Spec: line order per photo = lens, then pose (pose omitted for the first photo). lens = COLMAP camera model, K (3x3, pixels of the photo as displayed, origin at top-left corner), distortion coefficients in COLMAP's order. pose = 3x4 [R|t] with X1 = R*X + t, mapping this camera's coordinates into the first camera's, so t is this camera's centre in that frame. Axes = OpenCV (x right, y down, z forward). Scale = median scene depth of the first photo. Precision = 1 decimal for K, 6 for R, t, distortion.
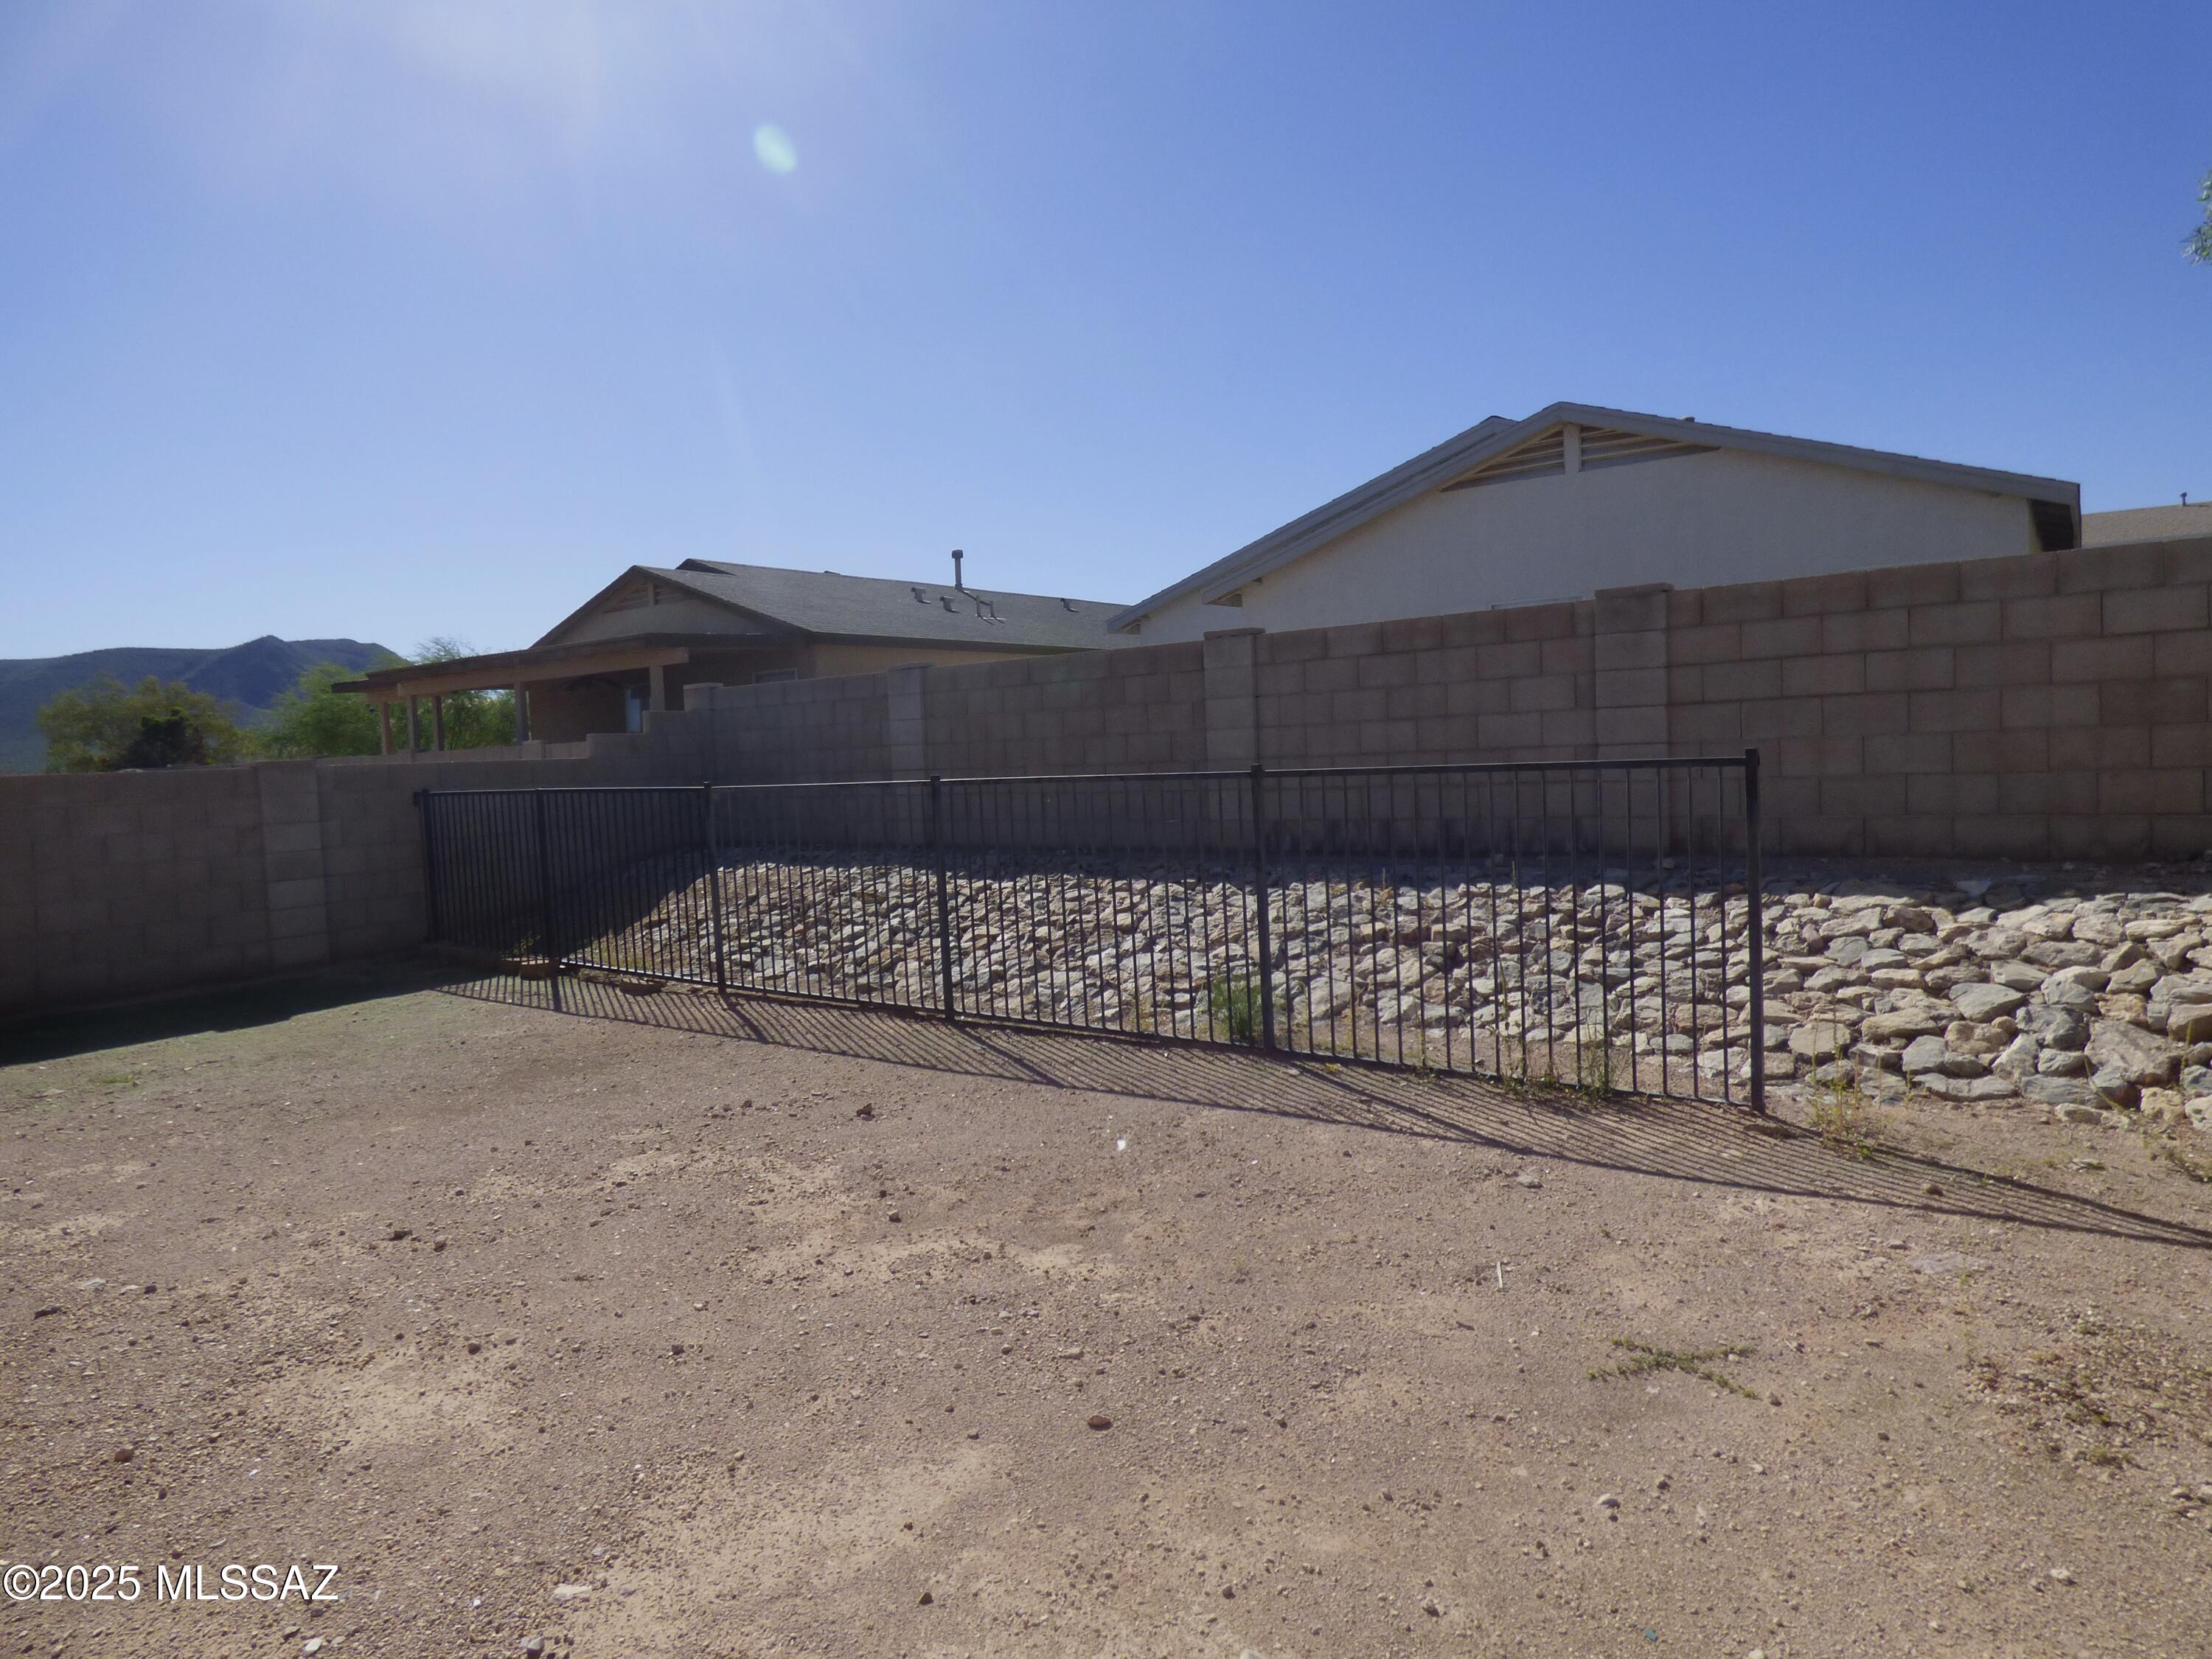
lens RADIAL K [[1326.4, 0, 1144.5], [0, 1326.4, 823.0], [0, 0, 1]] dist [-0.004132, 0.025692]
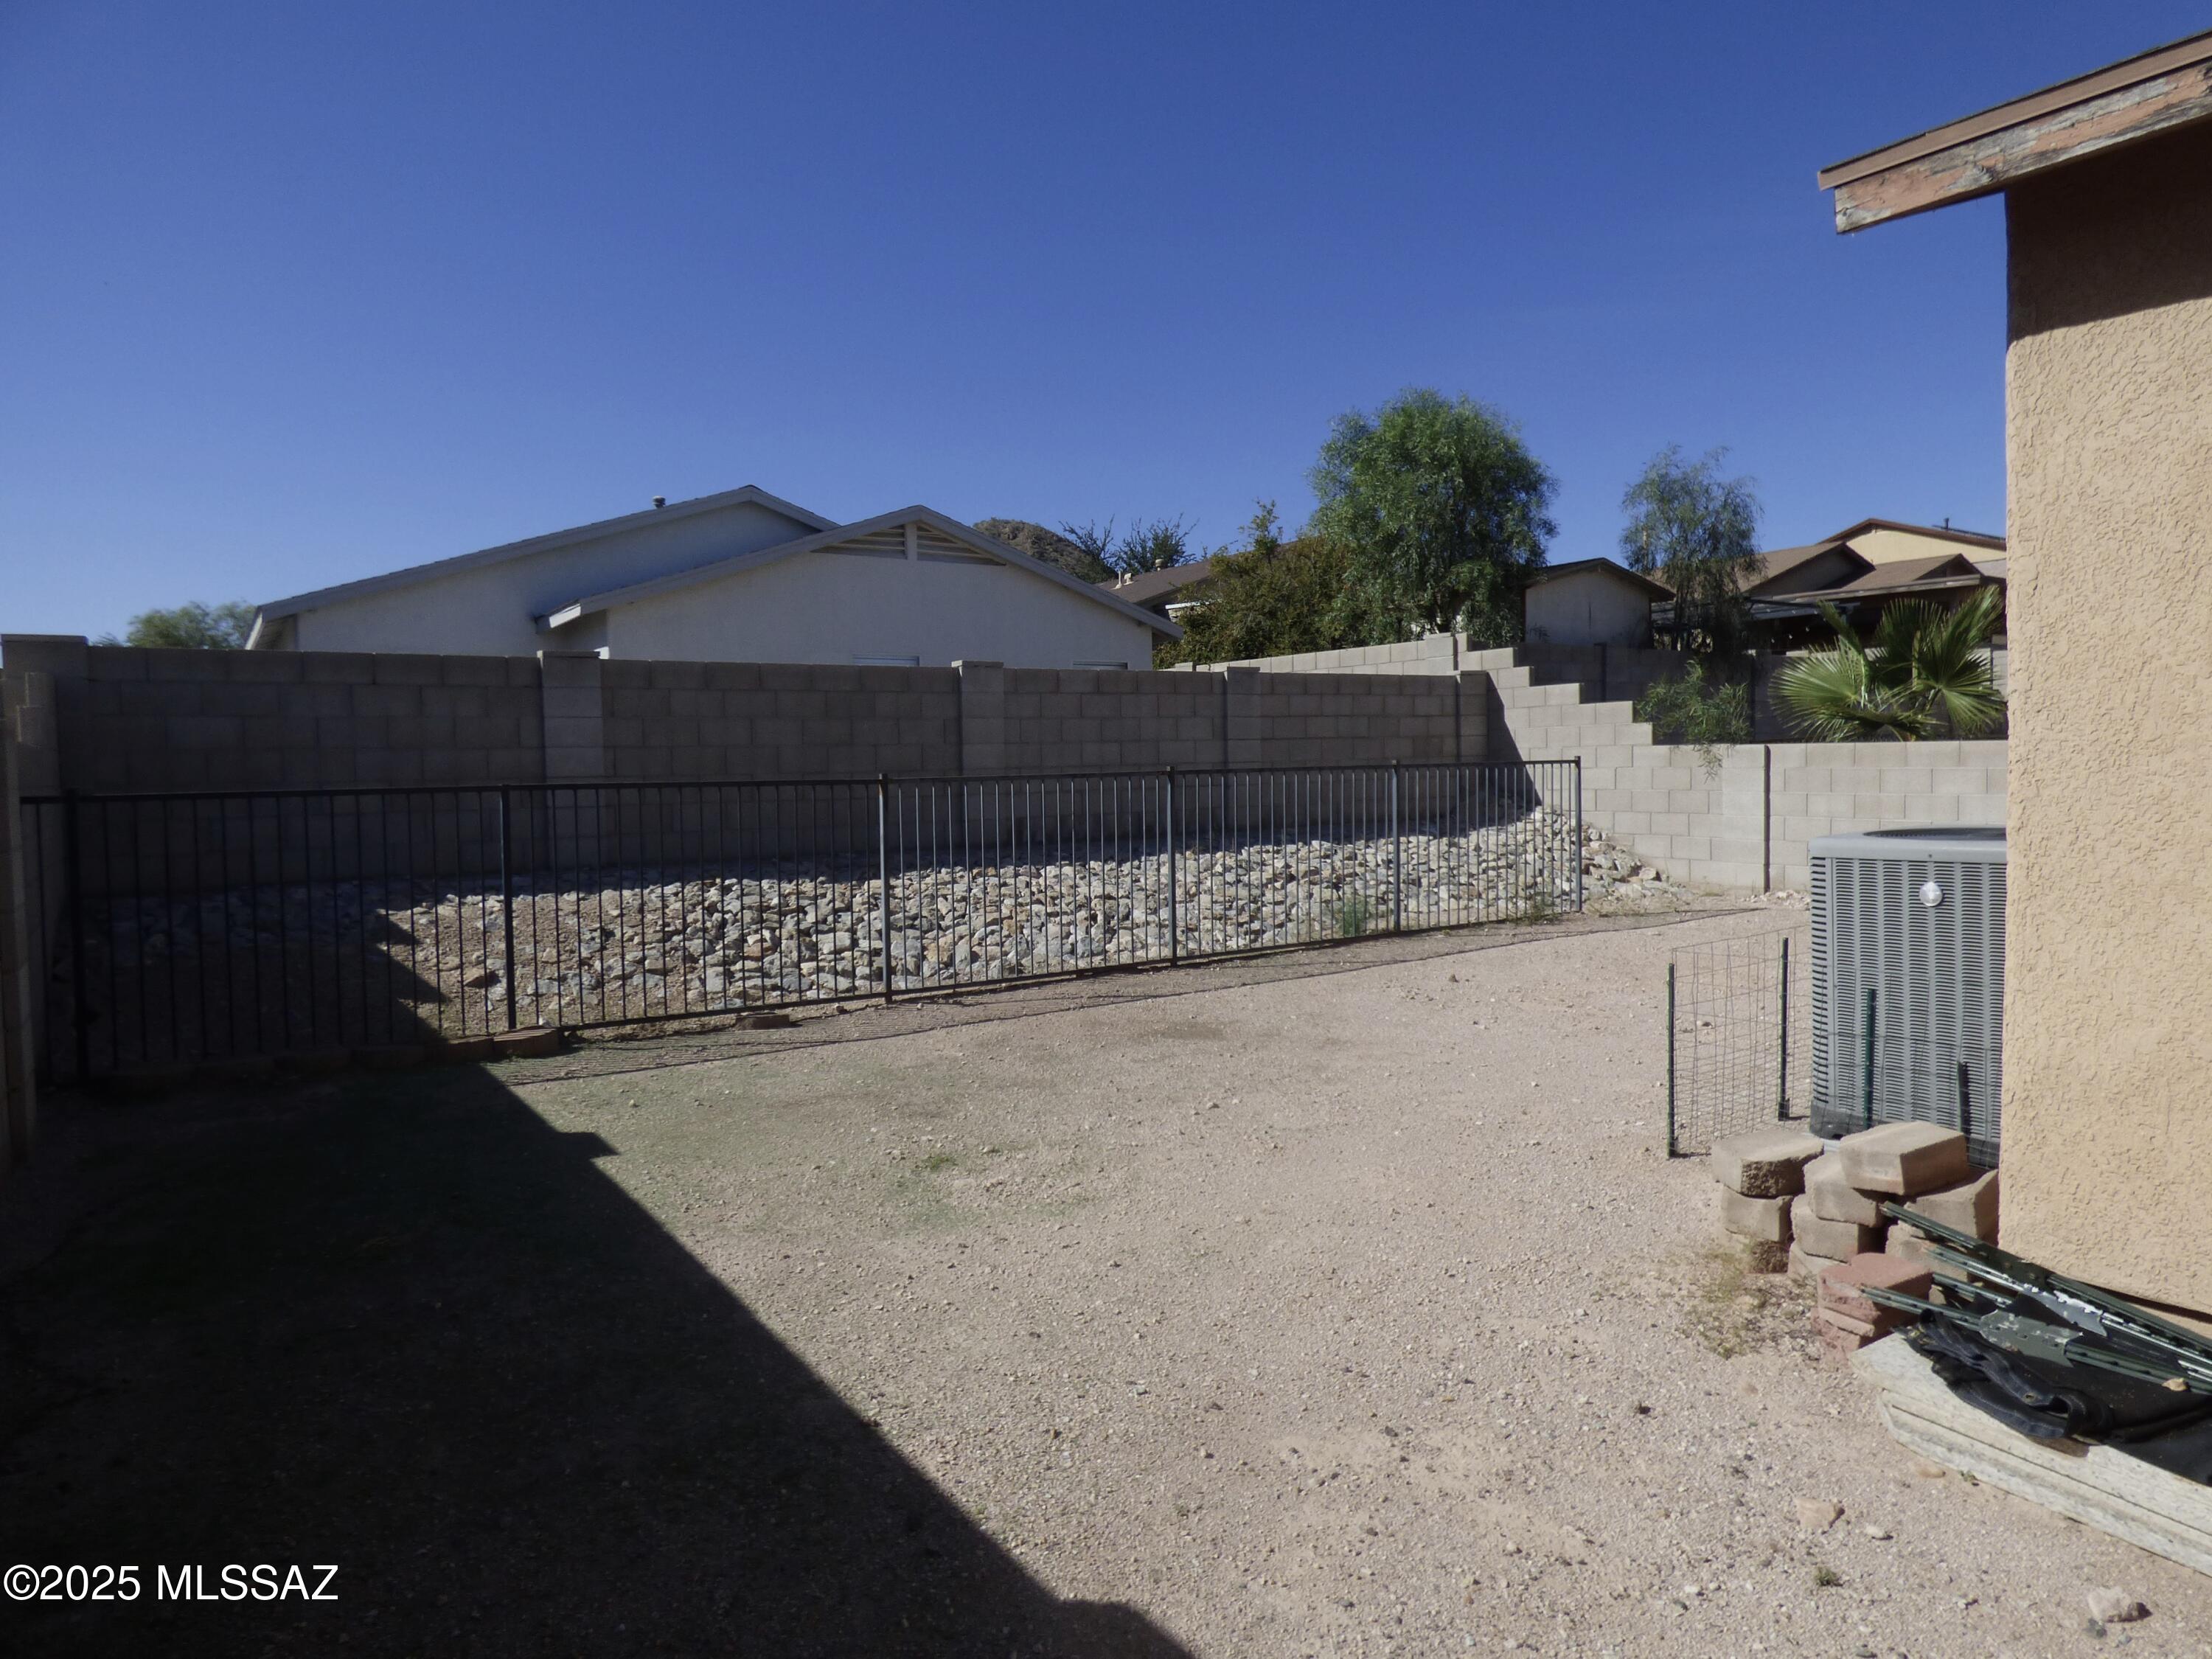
lens RADIAL K [[1348.5, 0, 1087.8], [0, 1348.5, 818.6], [0, 0, 1]] dist [-0.035116, 0.006982]
pose [[0.363204, -0.006110, 0.931689, -1.101652], [0.057137, 0.998242, -0.015728, 0.022212], [-0.929956, 0.058946, 0.362915, 0.507434]]
